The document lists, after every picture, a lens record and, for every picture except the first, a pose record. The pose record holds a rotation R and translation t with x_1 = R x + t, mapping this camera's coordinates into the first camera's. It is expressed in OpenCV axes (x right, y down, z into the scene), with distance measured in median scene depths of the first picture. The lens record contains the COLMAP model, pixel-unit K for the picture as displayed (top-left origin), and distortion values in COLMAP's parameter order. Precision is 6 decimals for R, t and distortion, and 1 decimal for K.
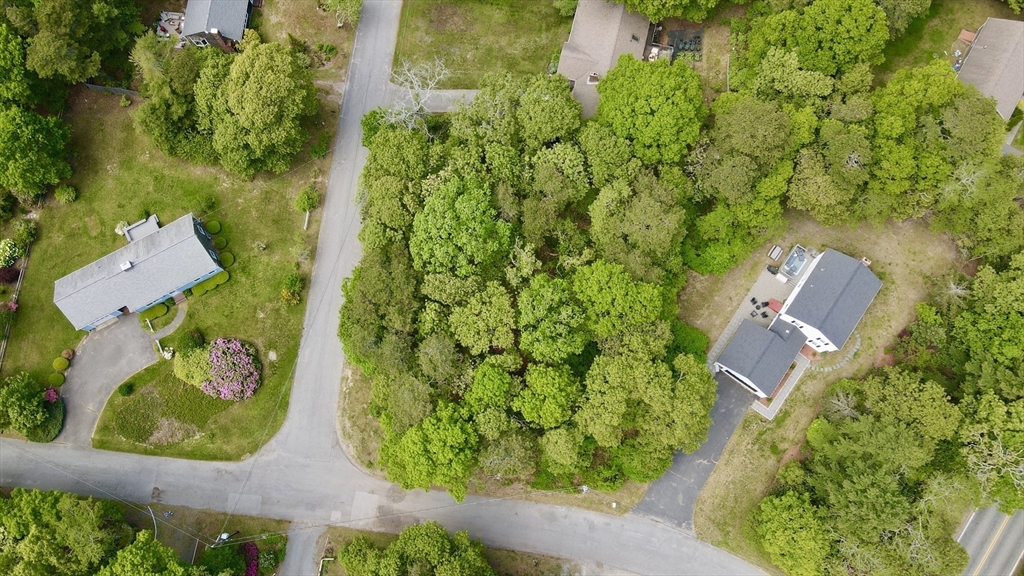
lens RADIAL K [[750.6, 0, 507.3], [0, 750.6, 288.6], [0, 0, 1]] dist [0.001350, 0.005056]
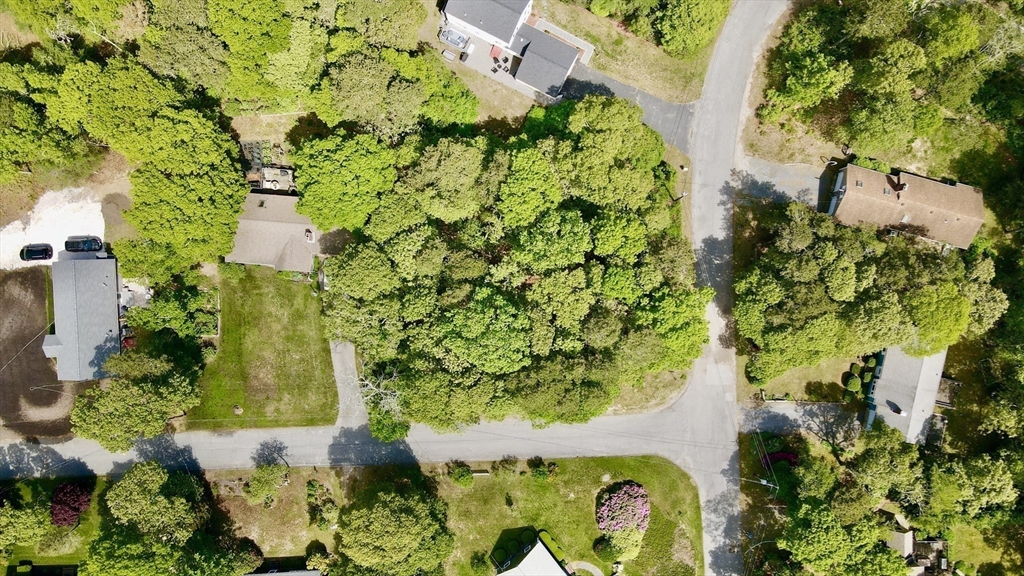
lens RADIAL K [[750.6, 0, 510.9], [0, 750.6, 283.7], [0, 0, 1]] dist [0.001350, 0.005056]
pose [[-0.154324, -0.987973, 0.009652, -0.007592], [0.970501, -0.149749, 0.188953, -0.247580], [-0.185235, 0.038527, 0.981939, -0.127403]]
